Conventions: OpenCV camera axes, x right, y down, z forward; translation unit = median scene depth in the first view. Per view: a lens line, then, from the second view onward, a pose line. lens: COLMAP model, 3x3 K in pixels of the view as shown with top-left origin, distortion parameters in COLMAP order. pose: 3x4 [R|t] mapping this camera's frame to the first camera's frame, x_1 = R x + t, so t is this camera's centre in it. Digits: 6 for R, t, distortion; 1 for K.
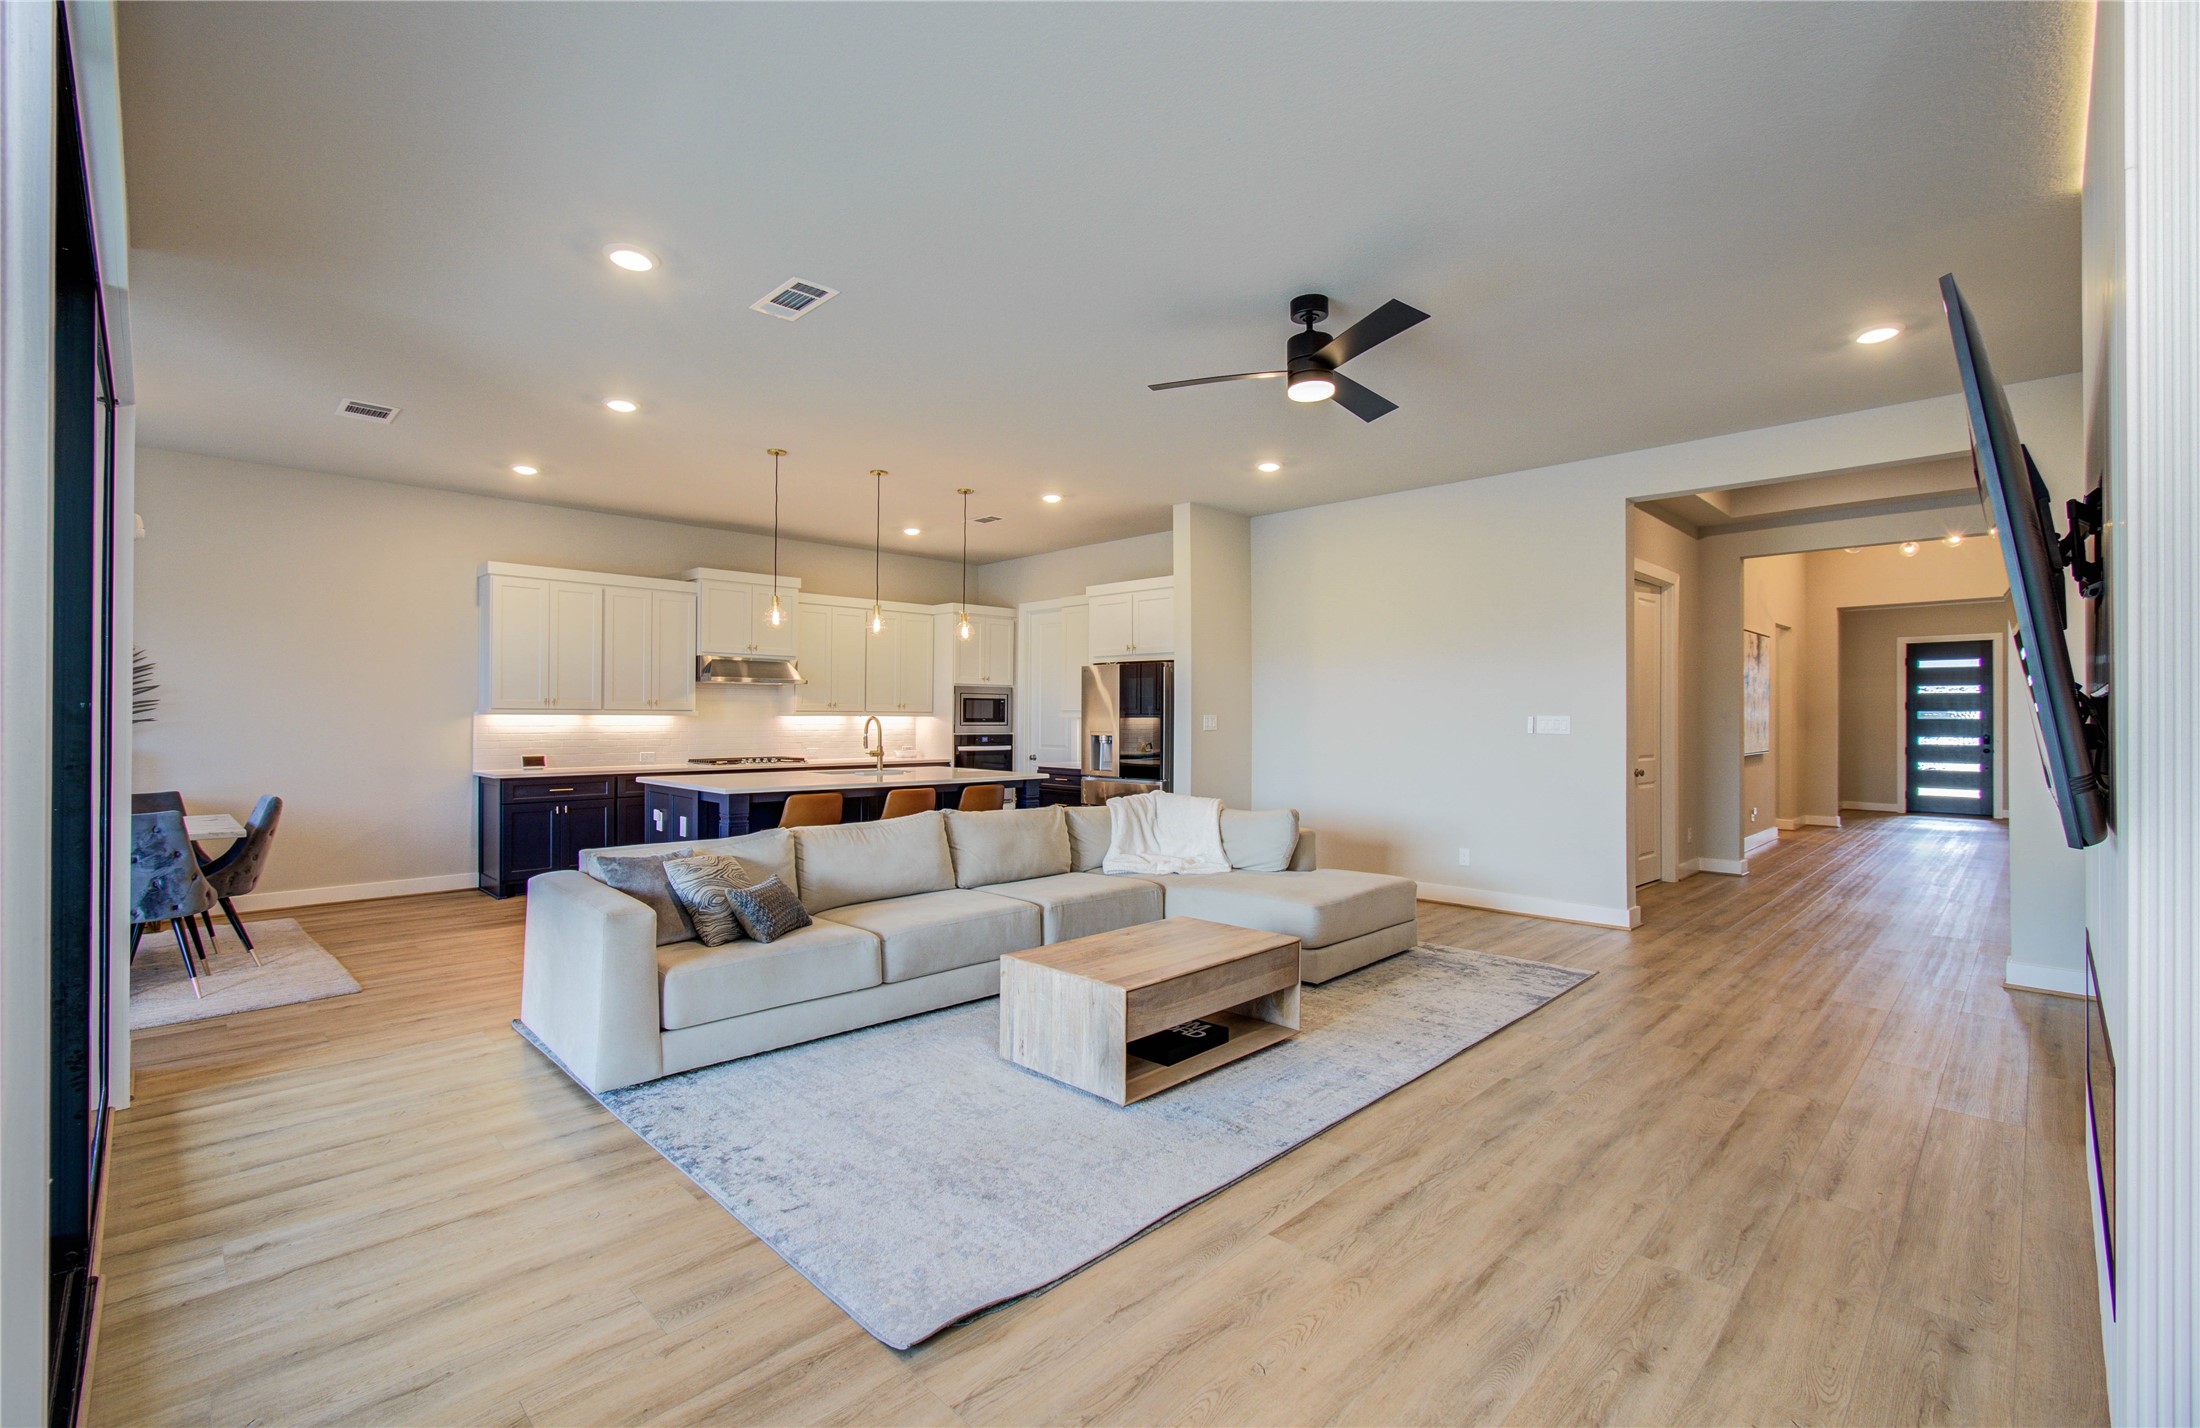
lens RADIAL K [[958.6, 0, 1130.6], [0, 958.6, 713.5], [0, 0, 1]] dist [-0.001678, -0.000708]
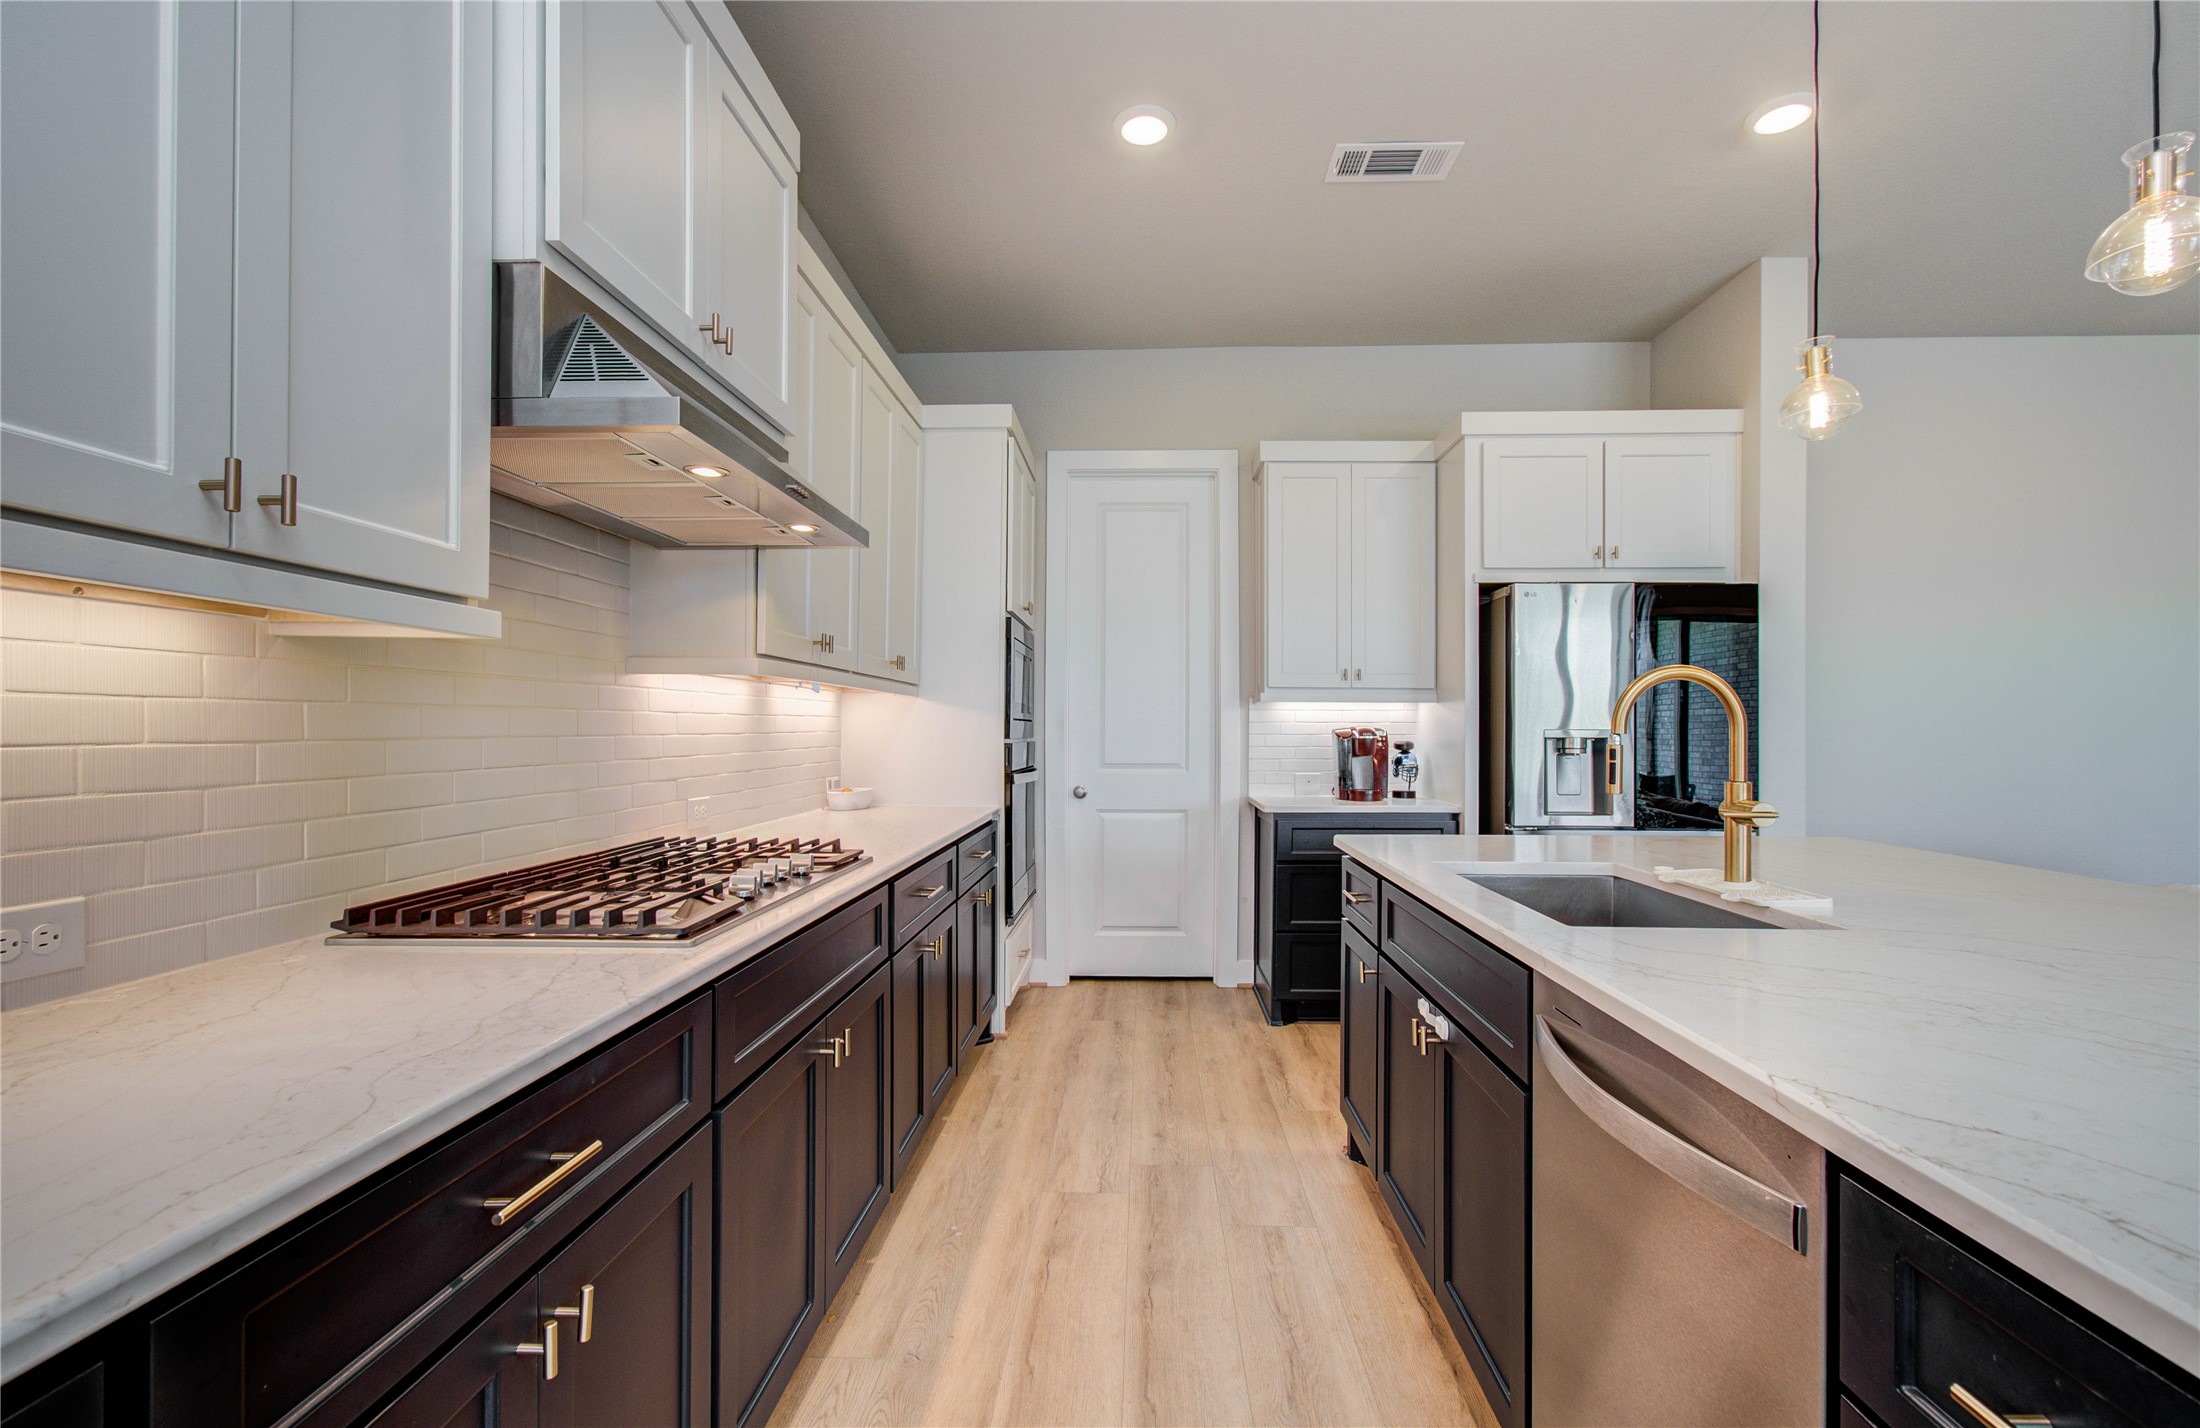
lens RADIAL K [[958.6, 0, 1107.1], [0, 958.6, 729.1], [0, 0, 1]] dist [-0.001678, -0.000708]
pose [[0.737522, 0.004566, 0.675308, -1.340153], [-0.006096, 0.999981, -0.000103, 0.061804], [-0.675295, -0.004041, 0.737536, 2.312443]]
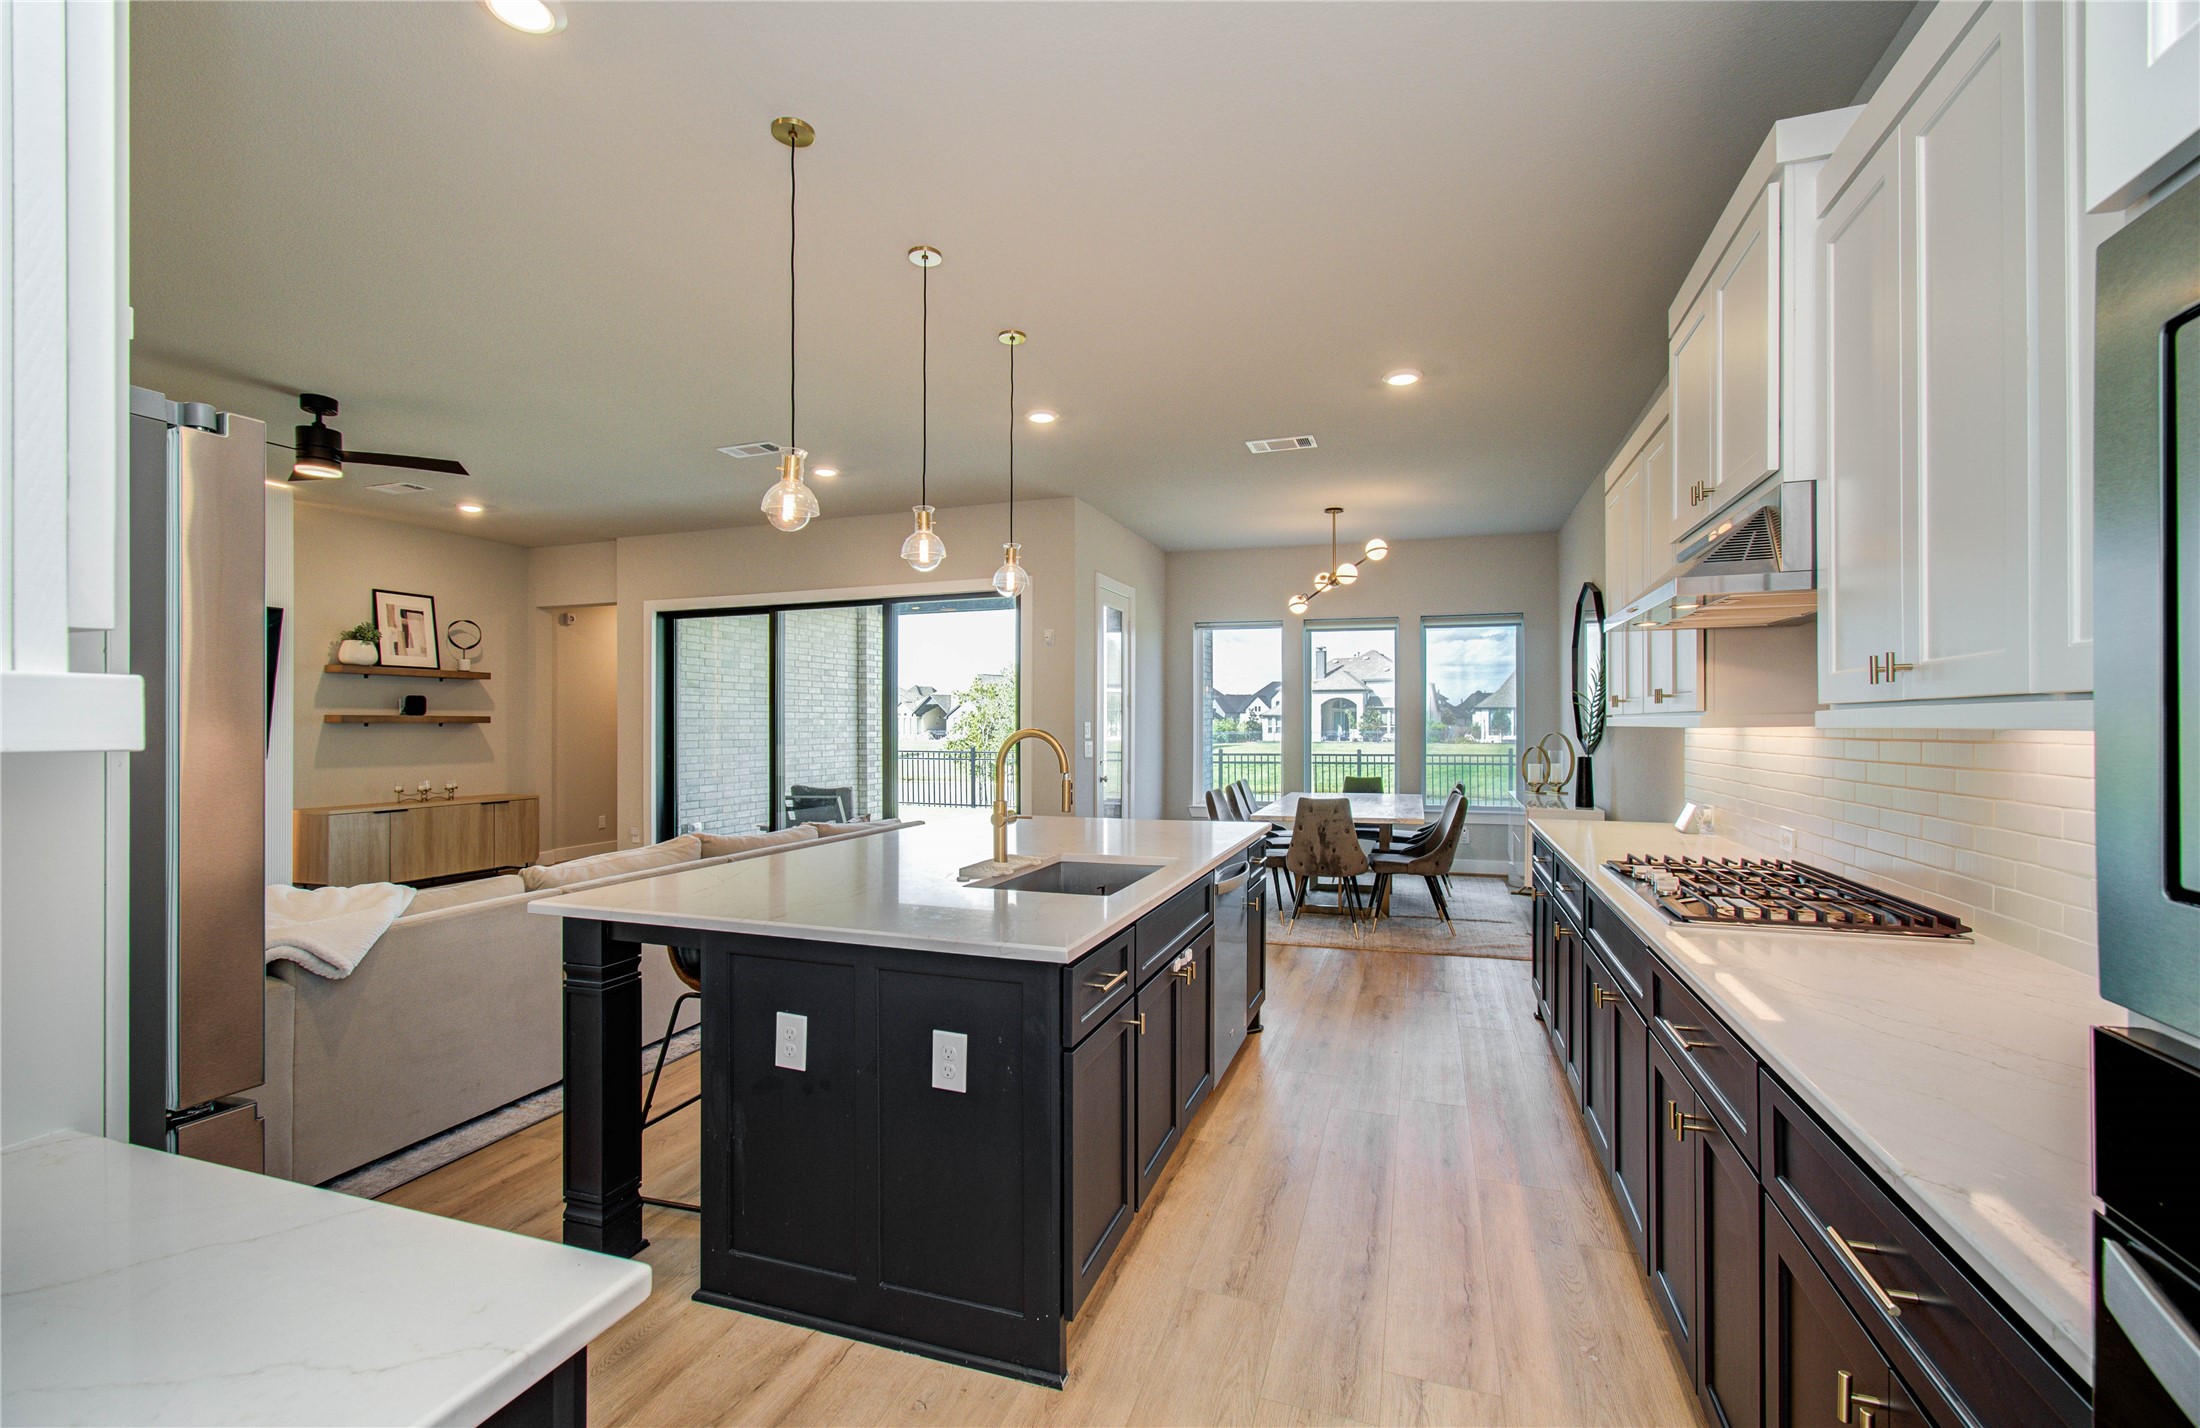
lens RADIAL K [[958.6, 0, 1100.6], [0, 958.6, 717.1], [0, 0, 1]] dist [-0.001678, -0.000708]
pose [[-0.898465, 0.002829, -0.439037, -0.260937], [0.007737, 0.999926, -0.009391, 0.017414], [0.438977, -0.011834, -0.898420, 3.465380]]
